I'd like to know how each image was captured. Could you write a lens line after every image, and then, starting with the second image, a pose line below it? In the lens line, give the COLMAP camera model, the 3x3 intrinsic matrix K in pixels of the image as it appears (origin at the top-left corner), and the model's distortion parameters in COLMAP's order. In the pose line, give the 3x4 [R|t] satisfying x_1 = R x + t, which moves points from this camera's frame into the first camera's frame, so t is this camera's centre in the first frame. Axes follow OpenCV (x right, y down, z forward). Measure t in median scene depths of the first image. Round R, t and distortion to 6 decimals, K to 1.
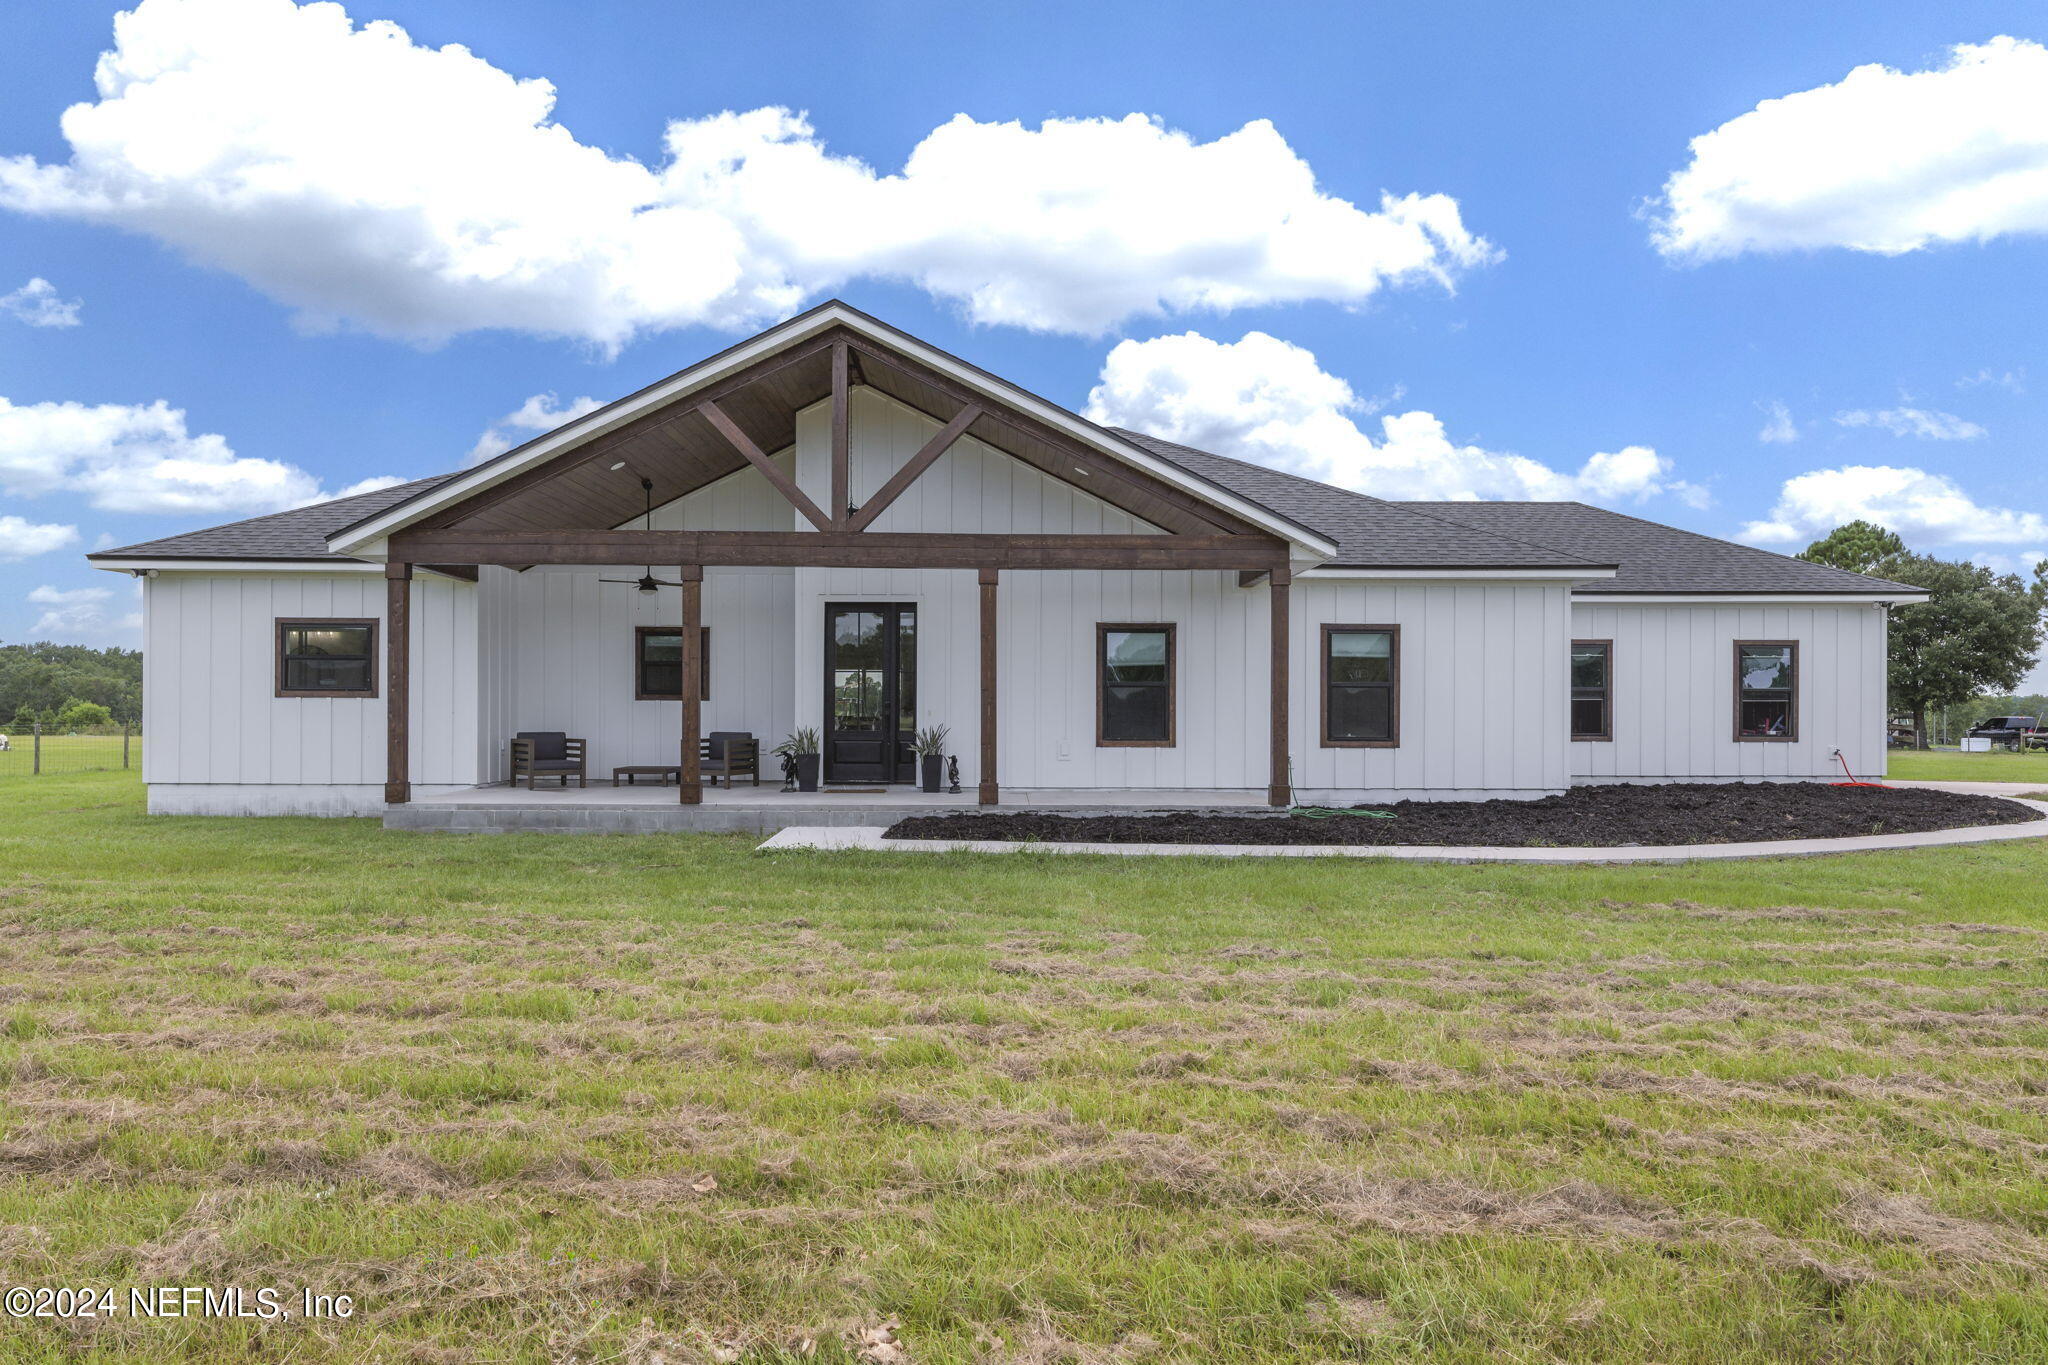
lens RADIAL K [[1815.6, 0, 1019.1], [0, 1815.6, 730.7], [0, 0, 1]] dist [0.005672, -0.073801]
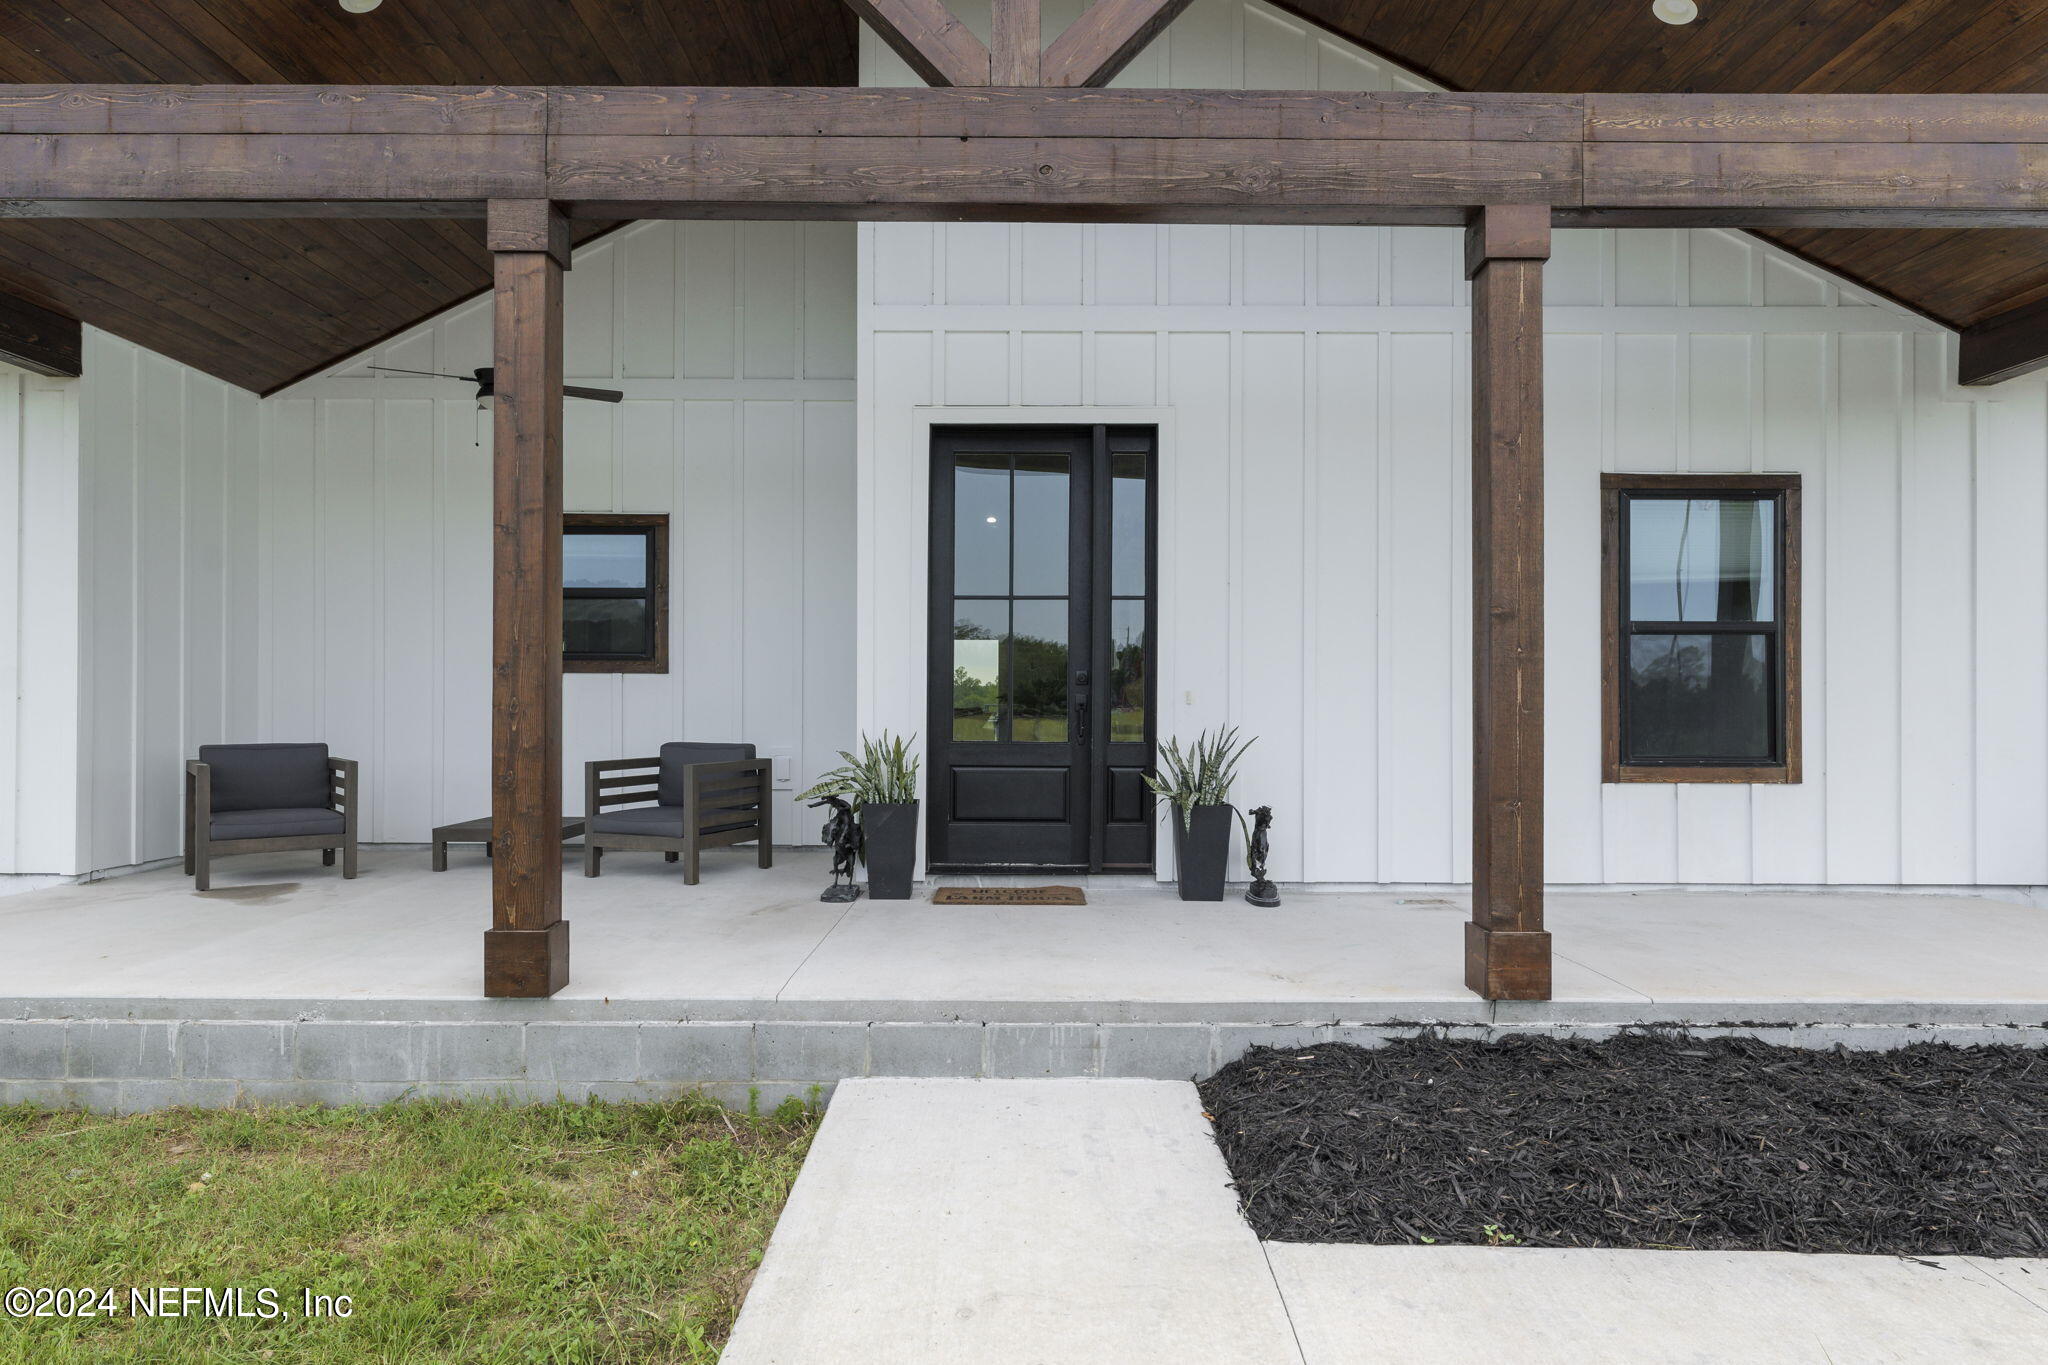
lens RADIAL K [[2143.3, 0, 1024.0], [0, 2143.3, 682.5], [0, 0, 1]] dist [-0.004826, -0.042704]
pose [[0.999346, -0.000596, -0.036166, -0.070134], [-0.000135, 0.999796, -0.020201, -0.003692], [0.036170, 0.020193, 0.999142, 0.533792]]
